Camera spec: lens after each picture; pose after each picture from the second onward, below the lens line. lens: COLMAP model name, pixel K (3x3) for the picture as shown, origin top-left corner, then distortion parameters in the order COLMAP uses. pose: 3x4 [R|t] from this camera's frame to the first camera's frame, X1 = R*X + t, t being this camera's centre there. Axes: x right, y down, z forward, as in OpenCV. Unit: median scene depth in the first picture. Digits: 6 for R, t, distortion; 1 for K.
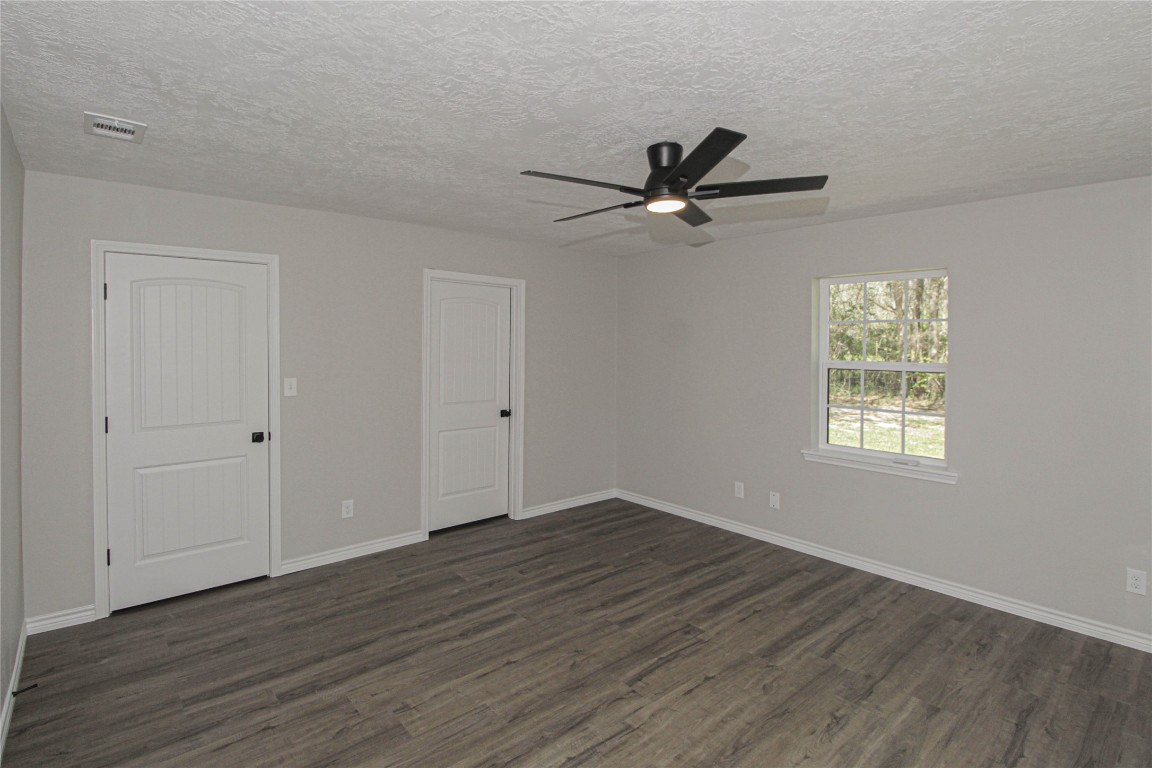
lens RADIAL K [[566.9, 0, 573.4], [0, 566.9, 350.3], [0, 0, 1]] dist [0.002303, -0.013471]
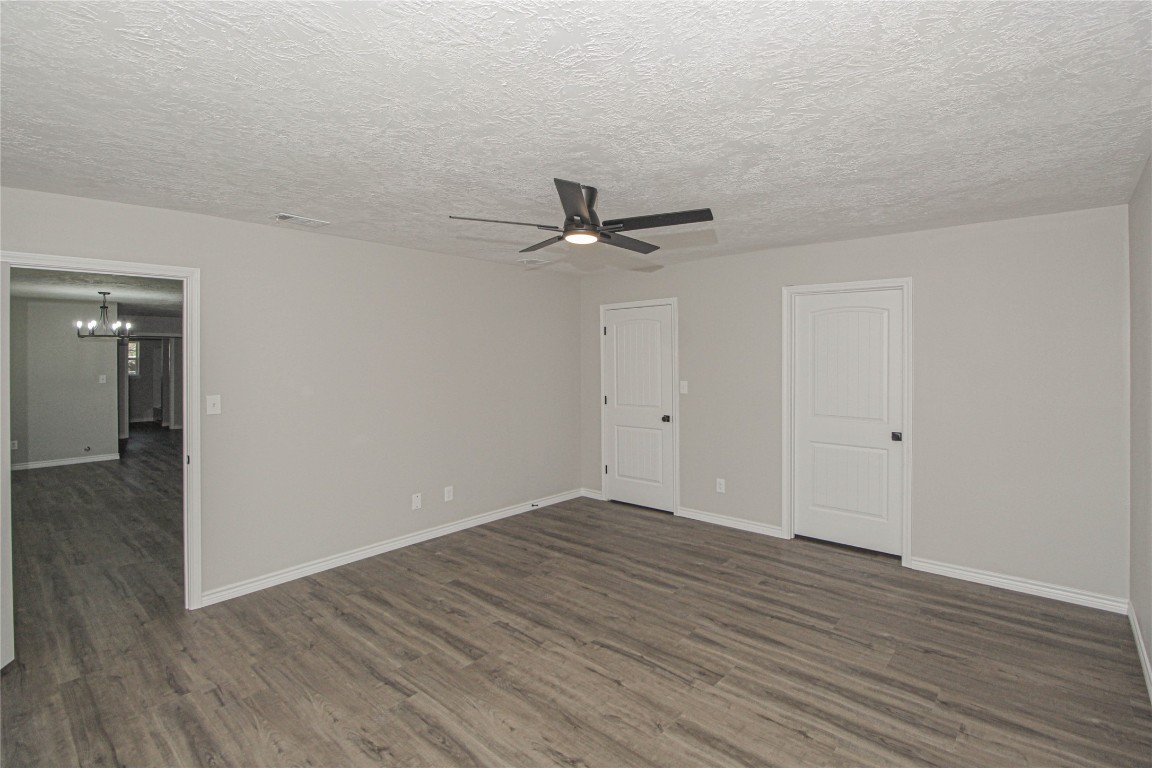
lens RADIAL K [[535.0, 0, 576.4], [0, 535.0, 365.9], [0, 0, 1]] dist [0.001451, -0.012354]
pose [[0.134255, 0.008163, -0.990913, 0.940211], [-0.004591, 0.999960, 0.007616, -0.001185], [0.990936, 0.003527, 0.134287, 0.629857]]
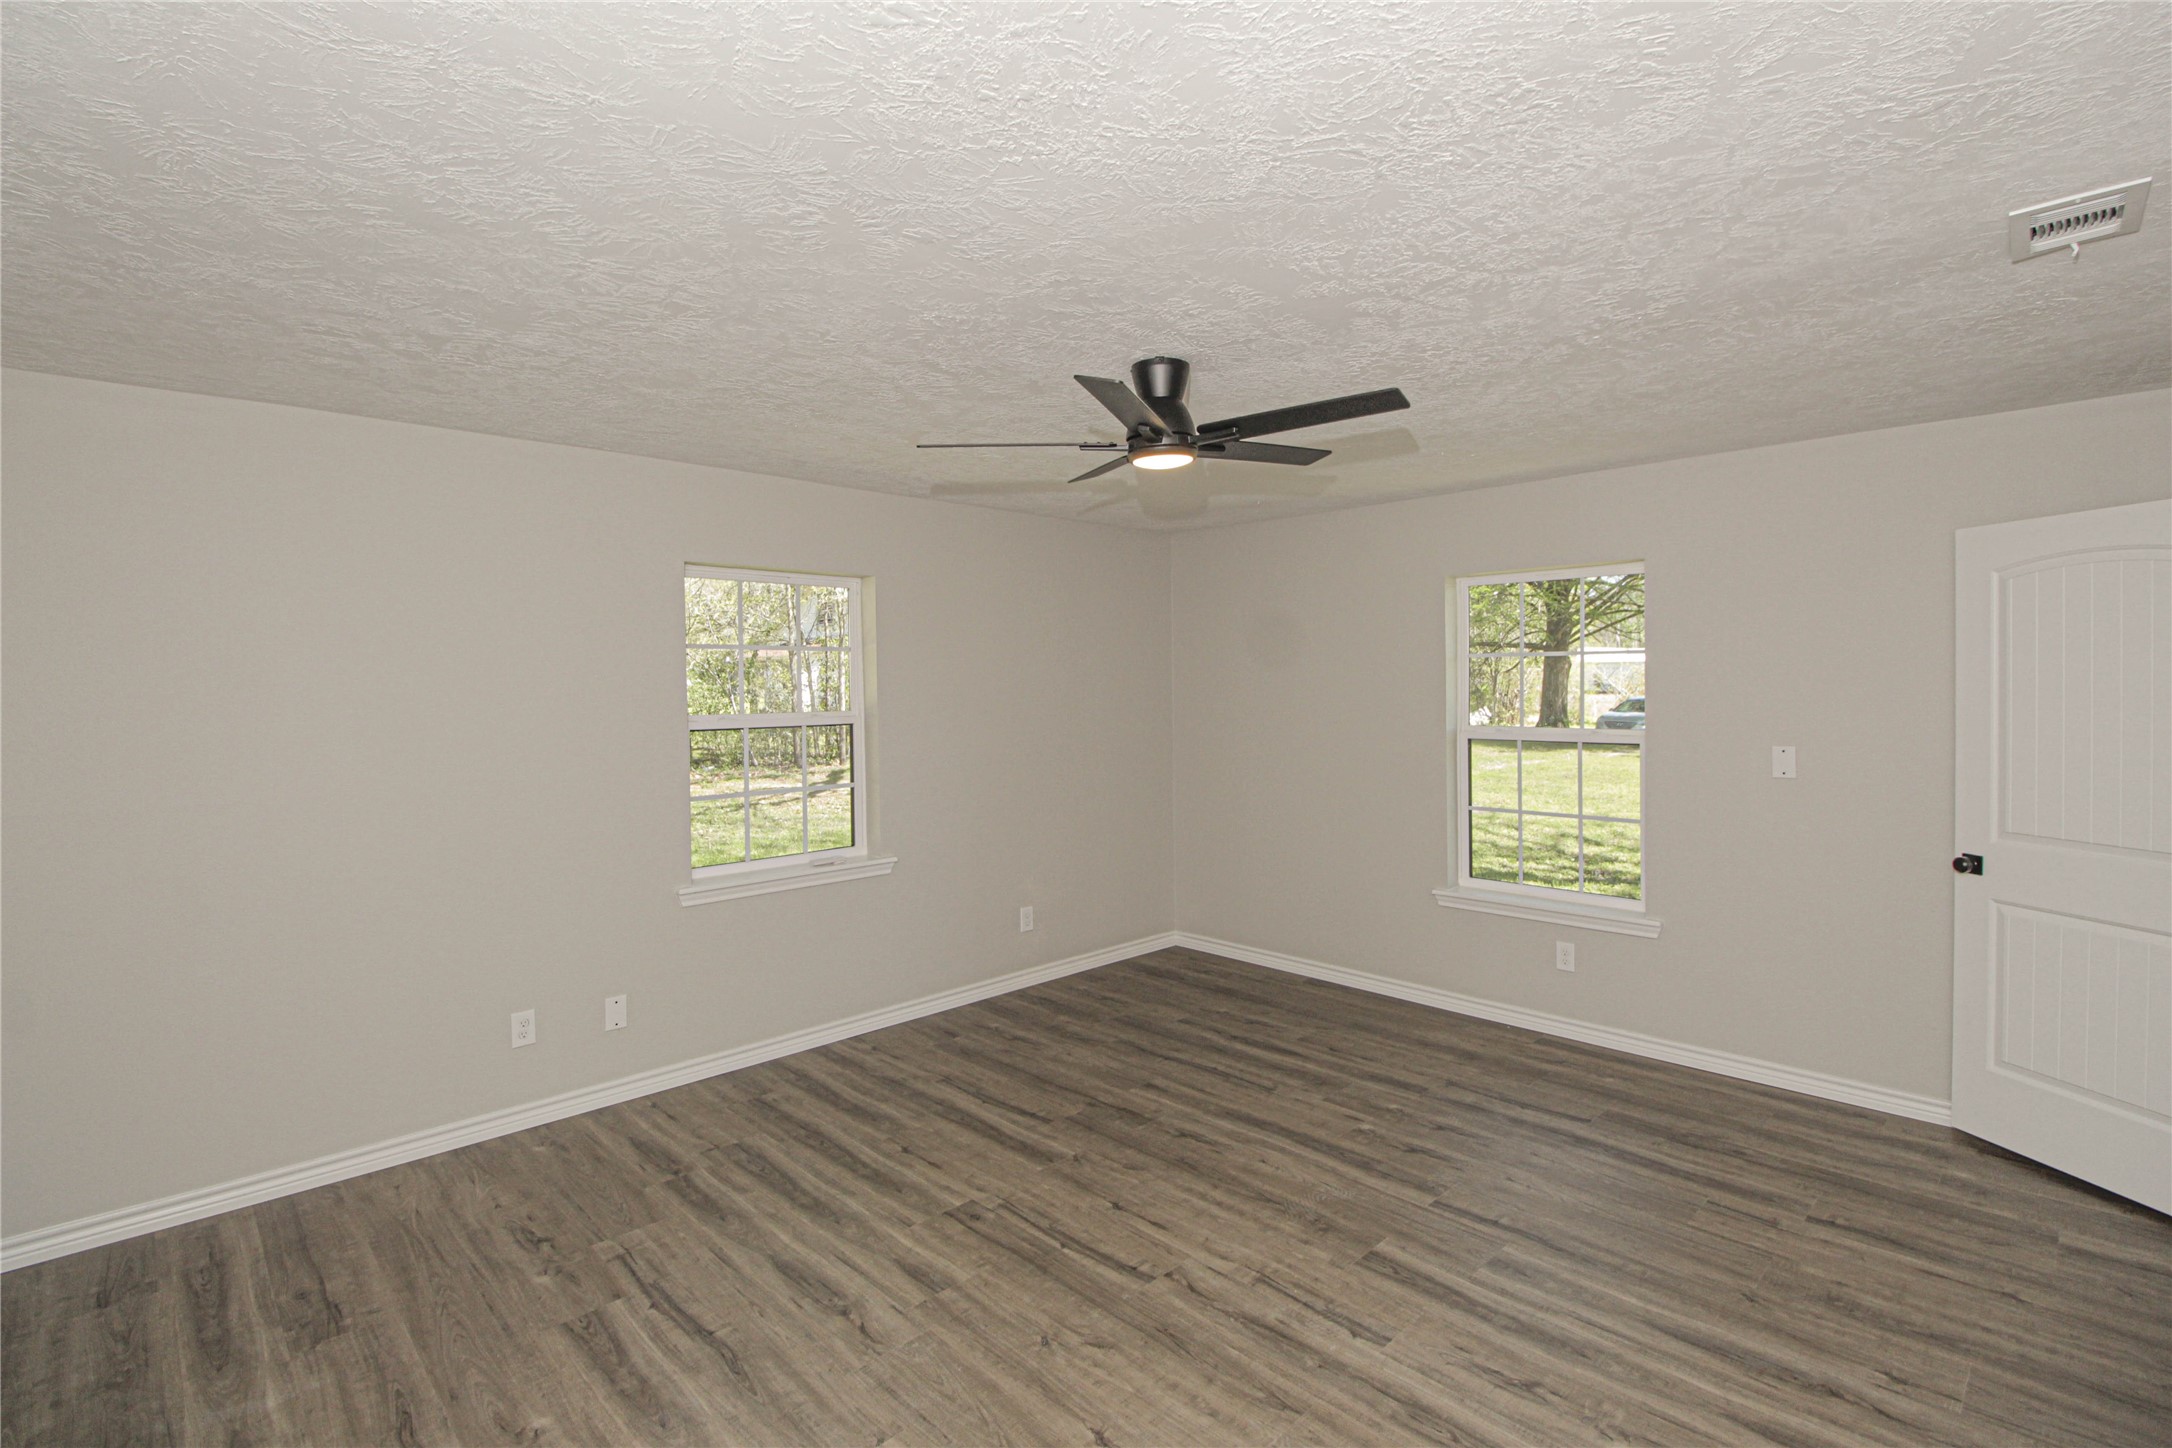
lens RADIAL K [[1008.8, 0, 1086.7], [0, 1008.8, 689.8], [0, 0, 1]] dist [0.001451, -0.012354]
pose [[-0.059055, -0.014726, 0.998146, -0.719142], [0.022111, 0.999627, 0.016056, -0.026669], [-0.998010, 0.023019, -0.058707, 0.864683]]
